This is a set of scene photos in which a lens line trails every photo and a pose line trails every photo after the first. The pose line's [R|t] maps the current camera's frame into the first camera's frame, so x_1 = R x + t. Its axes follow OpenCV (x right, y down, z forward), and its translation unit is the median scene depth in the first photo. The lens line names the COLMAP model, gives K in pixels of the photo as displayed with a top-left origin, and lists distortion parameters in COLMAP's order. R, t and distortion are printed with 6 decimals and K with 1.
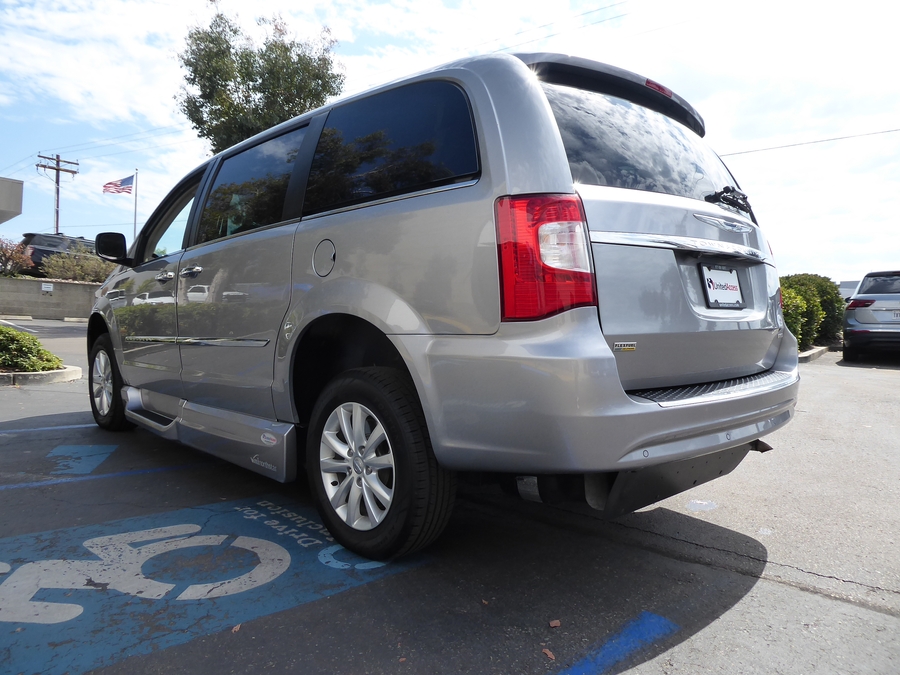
lens RADIAL K [[591.1, 0, 450.0], [0, 591.1, 337.5], [0, 0, 1]] dist [-0.000796, 0.005032]
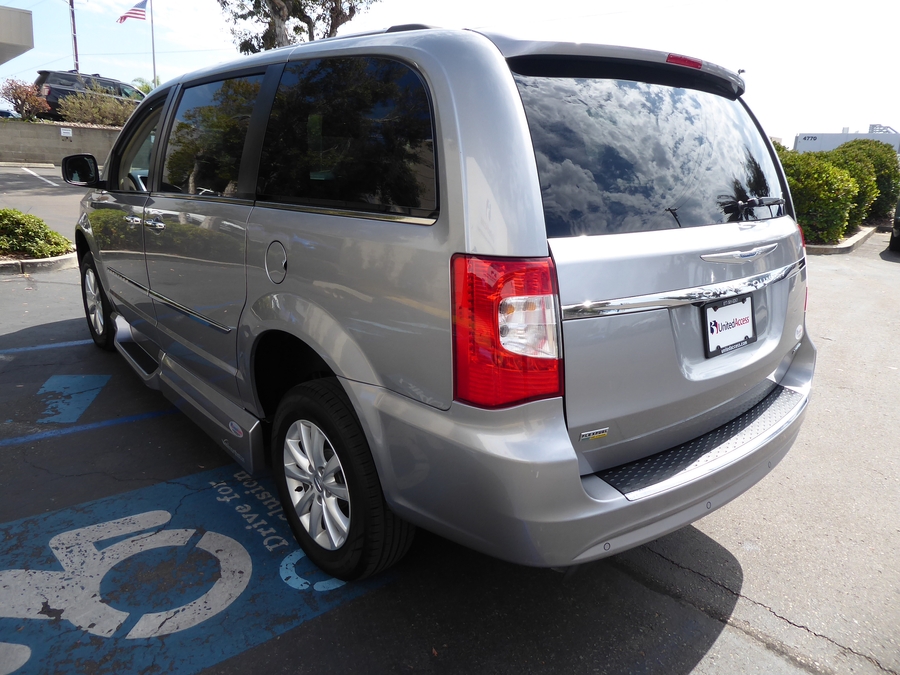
lens RADIAL K [[591.9, 0, 452.9], [0, 591.9, 321.9], [0, 0, 1]] dist [0.001427, -0.001747]
pose [[0.998471, 0.036844, -0.041217, 0.089933], [-0.026499, 0.973281, 0.228081, -0.258441], [0.048519, -0.226640, 0.972769, 0.137287]]
